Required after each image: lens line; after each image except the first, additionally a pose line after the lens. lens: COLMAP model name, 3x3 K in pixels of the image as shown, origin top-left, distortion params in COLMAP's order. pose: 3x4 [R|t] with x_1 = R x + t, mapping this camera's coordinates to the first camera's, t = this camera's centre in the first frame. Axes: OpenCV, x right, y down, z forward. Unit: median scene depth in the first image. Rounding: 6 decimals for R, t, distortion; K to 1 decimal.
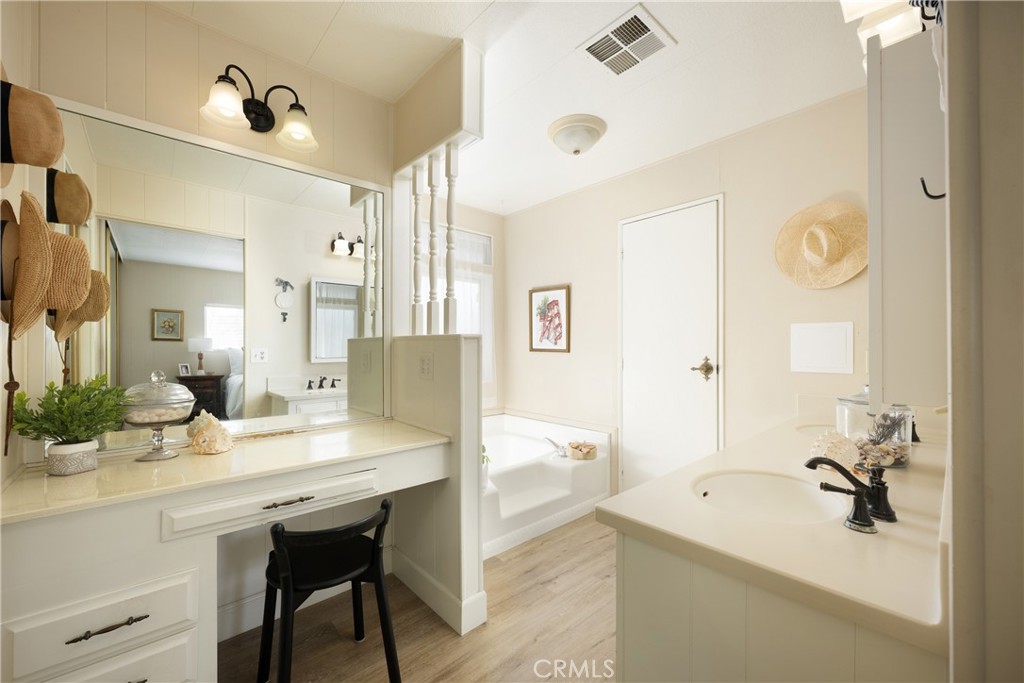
lens RADIAL K [[406.8, 0, 510.8], [0, 406.8, 341.8], [0, 0, 1]] dist [0.001771, -0.000050]
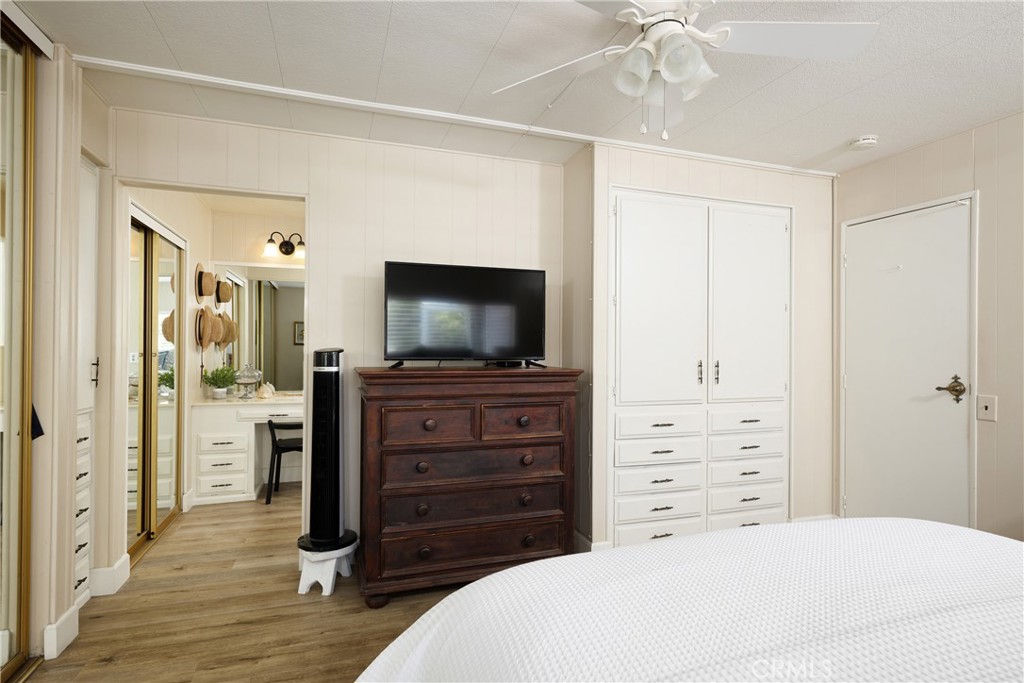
lens RADIAL K [[525.9, 0, 512.8], [0, 525.9, 343.5], [0, 0, 1]] dist [-0.002240, 0.000065]
pose [[0.921309, 0.008749, -0.388734, 1.907376], [-0.008105, 0.999962, 0.003296, -0.076067], [0.388748, 0.000114, 0.921344, -1.346767]]
